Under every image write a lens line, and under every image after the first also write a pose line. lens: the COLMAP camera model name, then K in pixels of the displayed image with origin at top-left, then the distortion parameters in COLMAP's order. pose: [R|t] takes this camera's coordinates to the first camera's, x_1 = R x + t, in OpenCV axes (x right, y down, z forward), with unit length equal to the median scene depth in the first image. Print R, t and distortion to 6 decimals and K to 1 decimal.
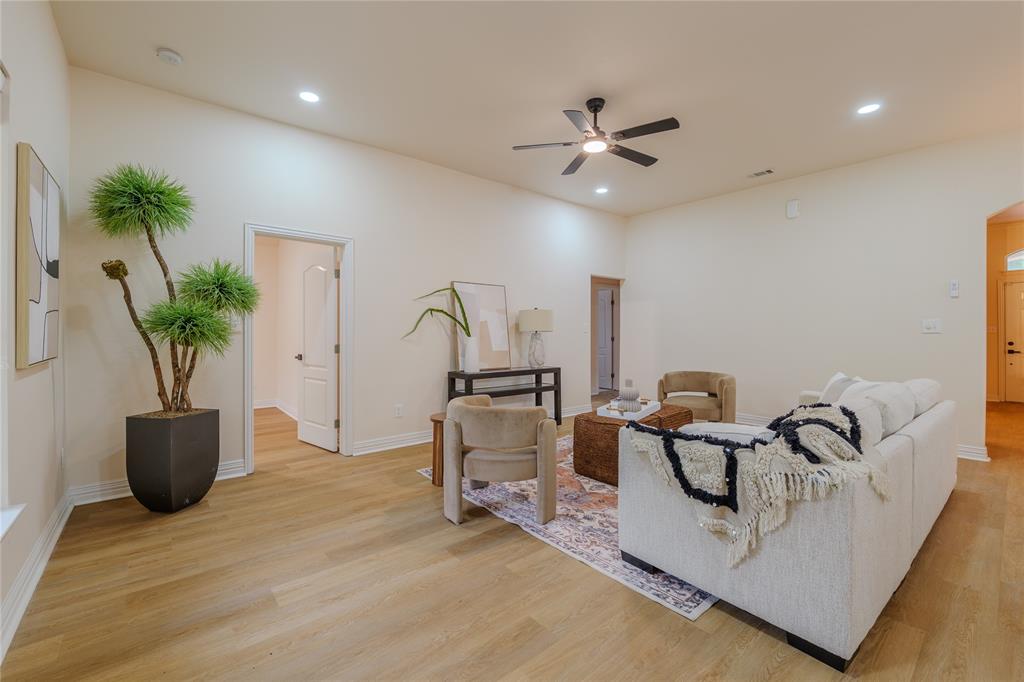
lens RADIAL K [[422.9, 0, 504.2], [0, 422.9, 333.4], [0, 0, 1]] dist [-0.014568, 0.000846]
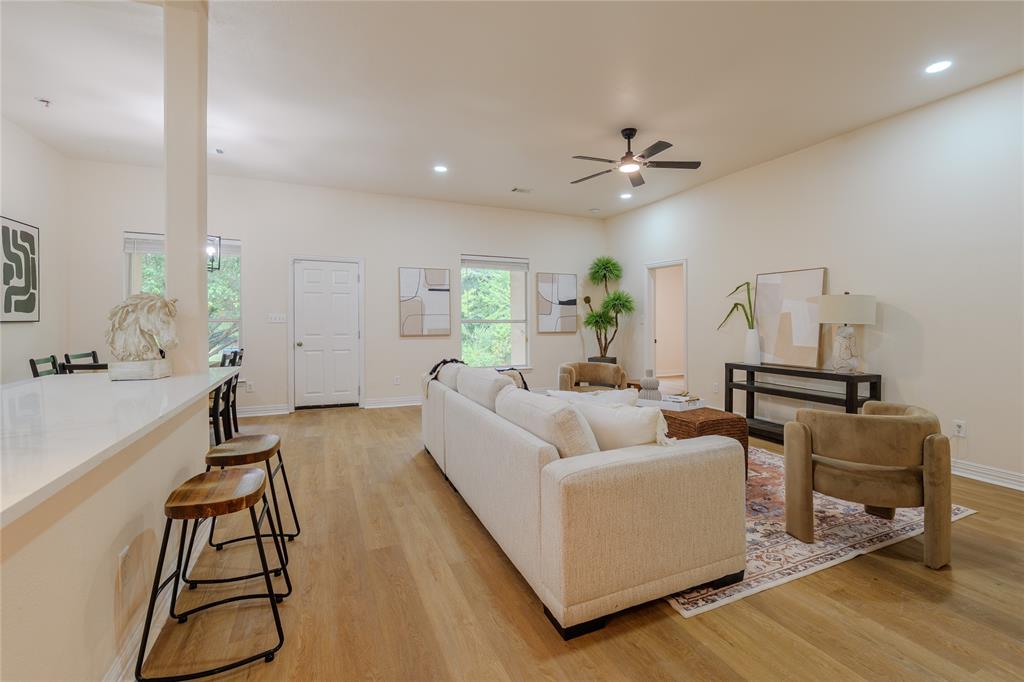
lens RADIAL K [[449.4, 0, 529.9], [0, 449.4, 324.7], [0, 0, 1]] dist [0.000528, 0.000247]
pose [[-0.231902, 0.011579, -0.972670, 1.131546], [0.002979, 0.999933, 0.011193, -0.016026], [0.972735, -0.000302, -0.231921, 0.754836]]
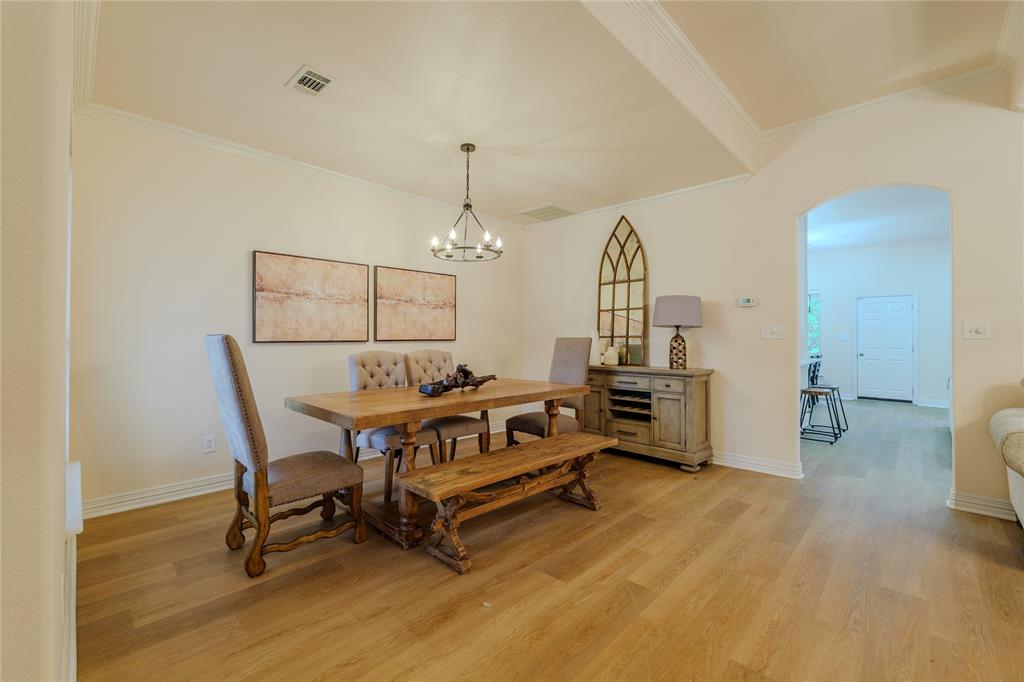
lens RADIAL K [[422.9, 0, 496.6], [0, 422.9, 332.9], [0, 0, 1]] dist [-0.014568, 0.000846]
pose [[-0.993744, -0.001416, -0.111672, 1.801140], [0.000215, 0.999894, -0.014592, -0.013619], [0.111680, -0.014525, -0.993638, 1.439593]]
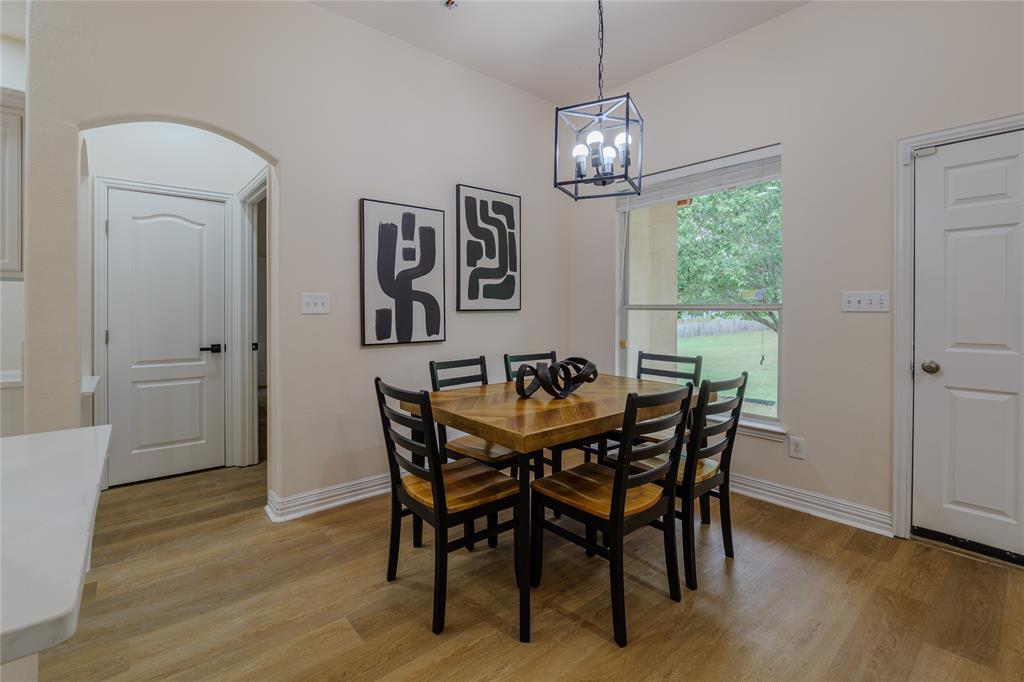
lens RADIAL K [[450.1, 0, 476.4], [0, 450.1, 313.4], [0, 0, 1]] dist [0.001884, 0.000462]
pose [[-0.999811, 0.006535, 0.018284, 0.490224], [0.006643, 0.999961, 0.005870, -0.014027], [-0.018245, 0.005991, -0.999816, 0.296501]]
